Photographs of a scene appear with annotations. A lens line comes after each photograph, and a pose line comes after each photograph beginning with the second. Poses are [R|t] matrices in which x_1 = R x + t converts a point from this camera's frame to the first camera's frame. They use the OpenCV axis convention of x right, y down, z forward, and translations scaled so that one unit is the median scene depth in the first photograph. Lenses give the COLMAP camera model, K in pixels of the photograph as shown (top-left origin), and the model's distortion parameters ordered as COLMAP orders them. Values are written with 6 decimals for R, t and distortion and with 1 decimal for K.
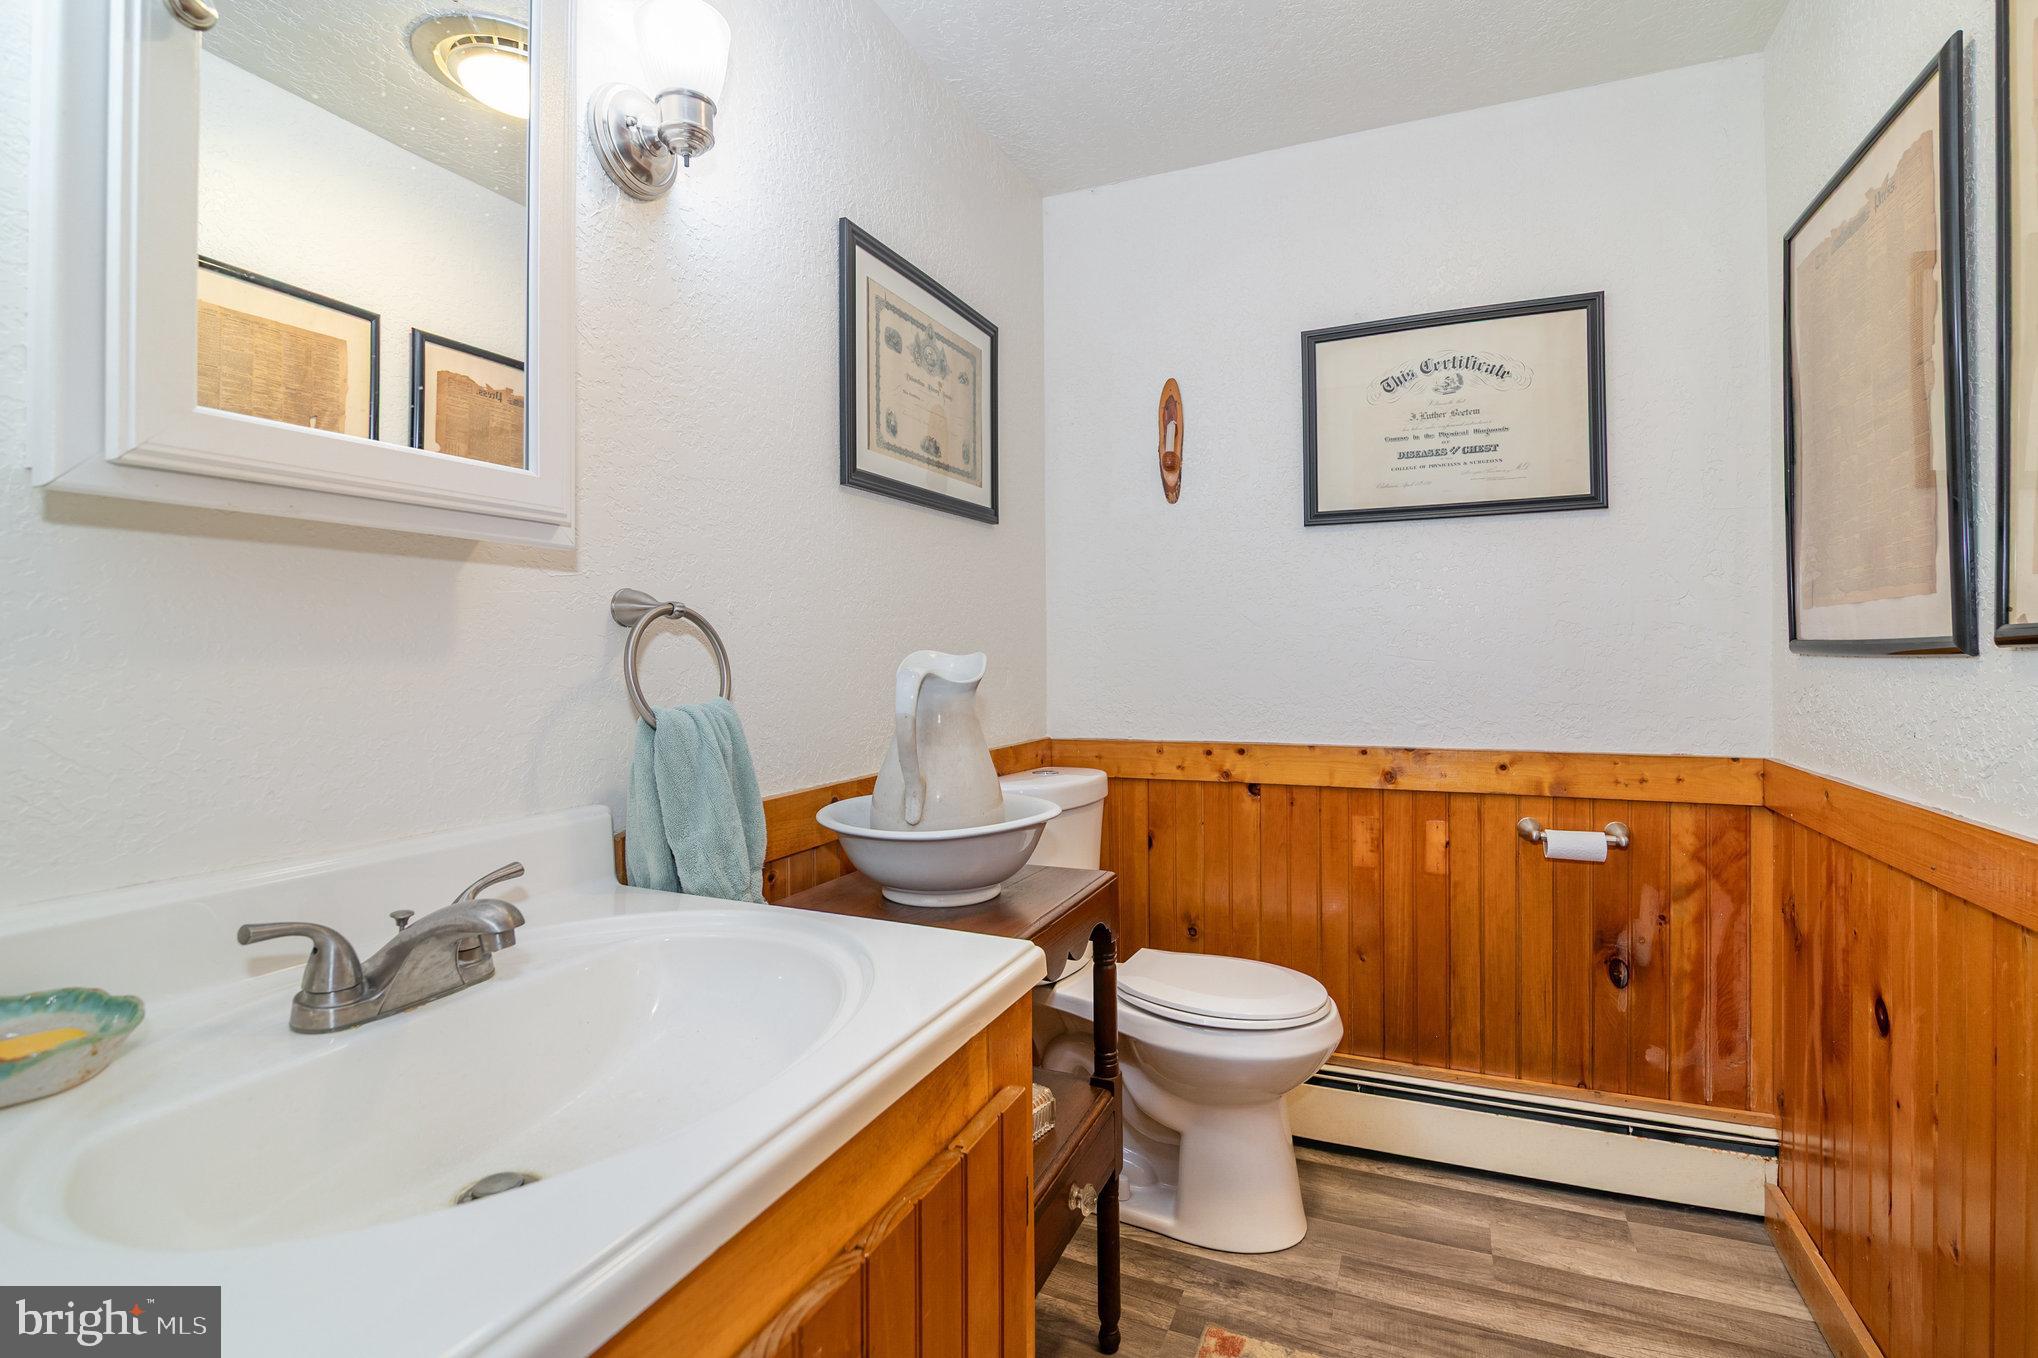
lens RADIAL K [[945.7, 0, 1019.7], [0, 945.7, 665.0], [0, 0, 1]] dist [-0.010076, -0.000608]
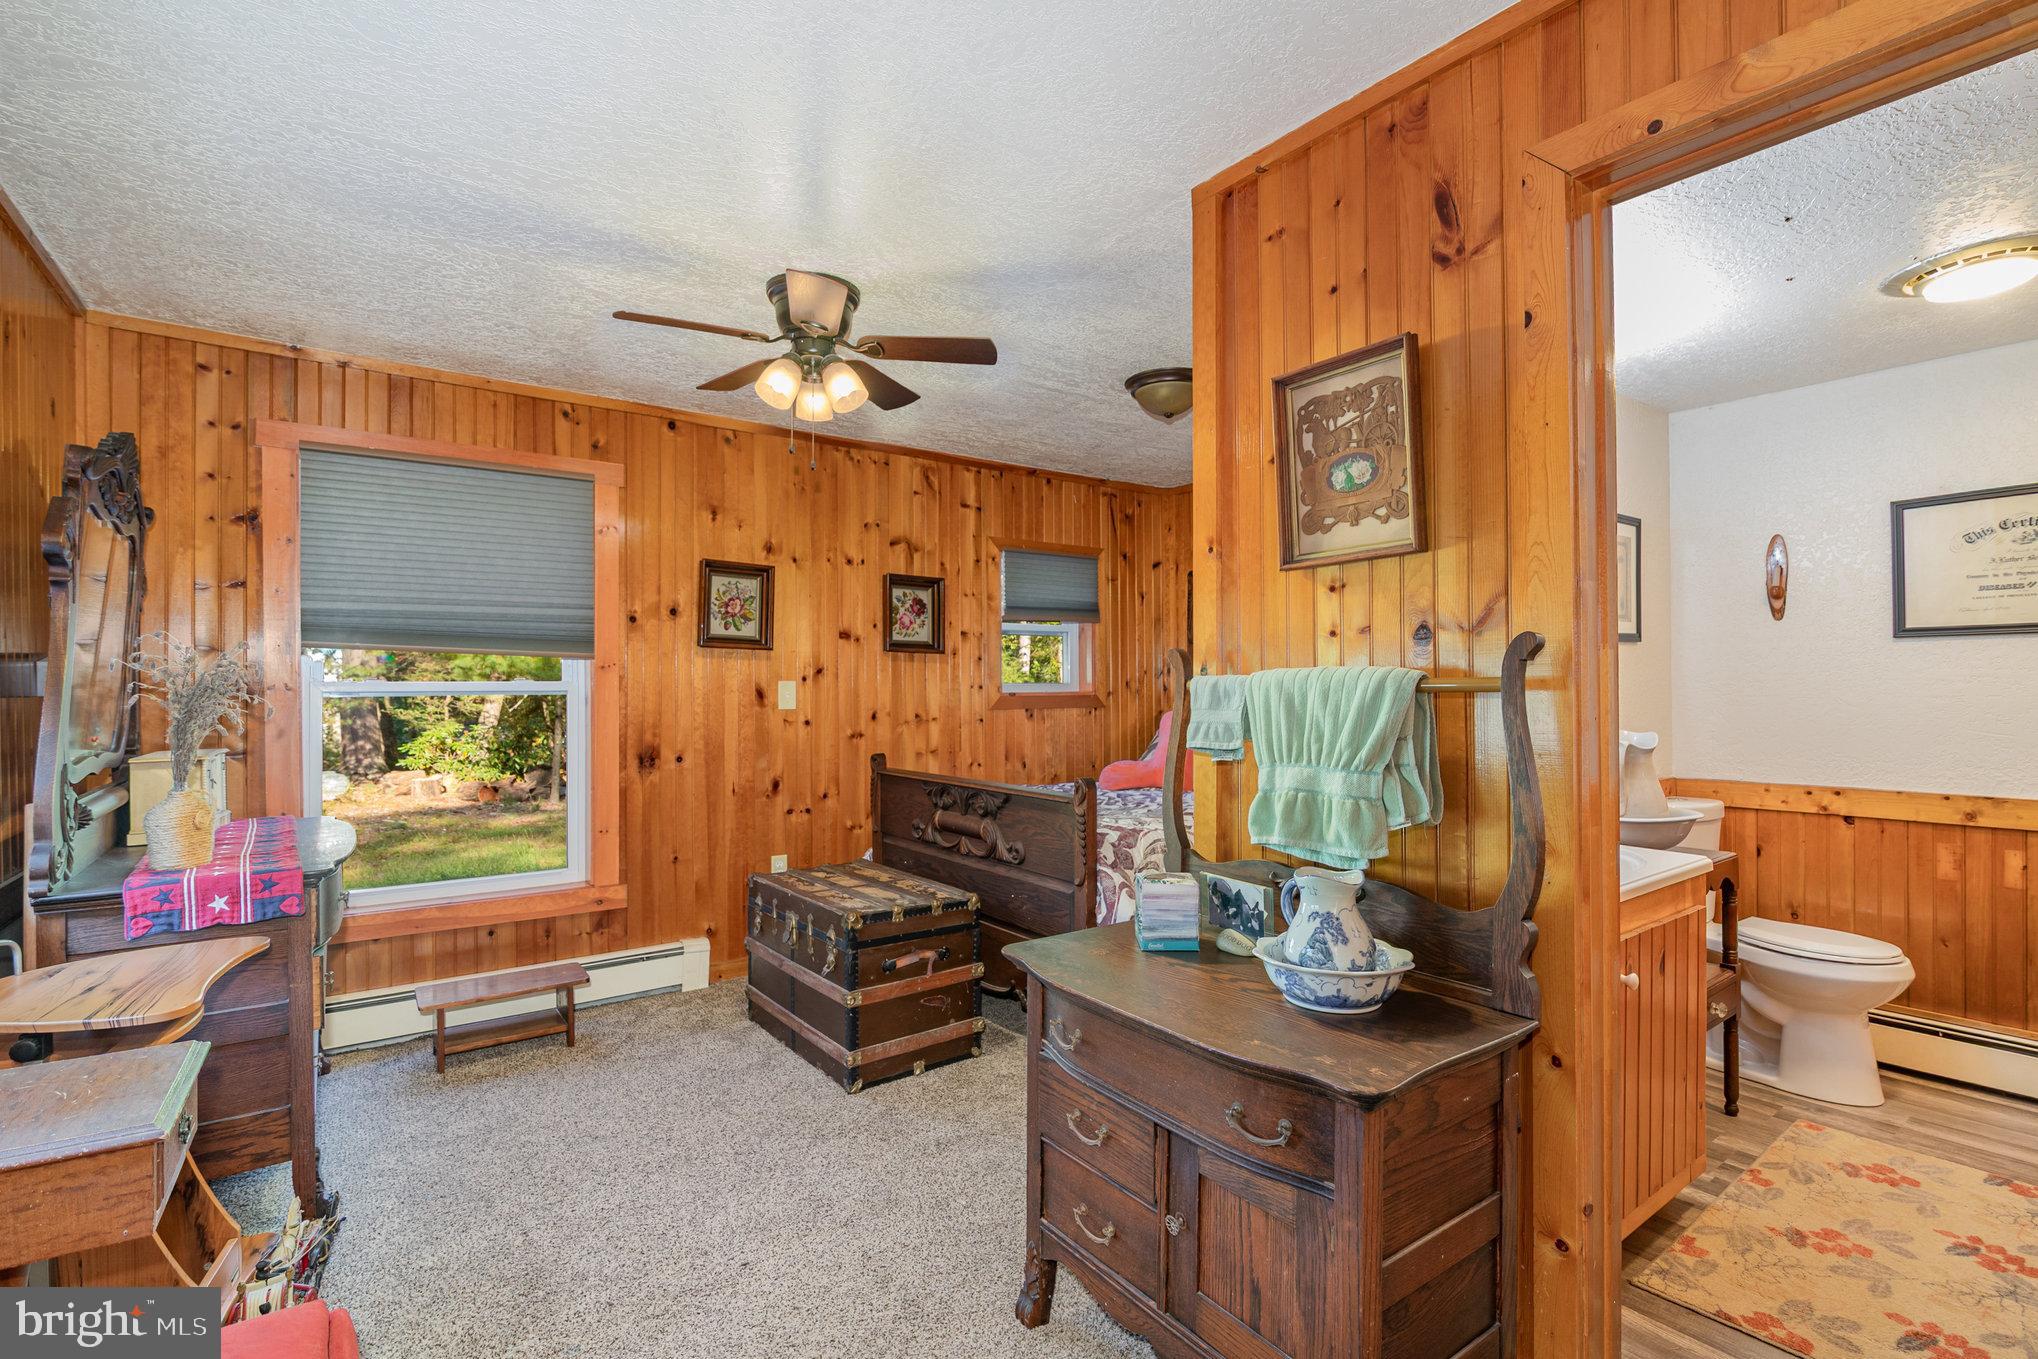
lens RADIAL K [[945.7, 0, 1021.3], [0, 945.7, 688.7], [0, 0, 1]] dist [-0.010076, -0.000608]
pose [[0.866048, 0.001590, -0.499959, -0.136237], [-0.002005, 0.999998, -0.000292, -0.069111], [0.499957, 0.001255, 0.866049, -0.912330]]
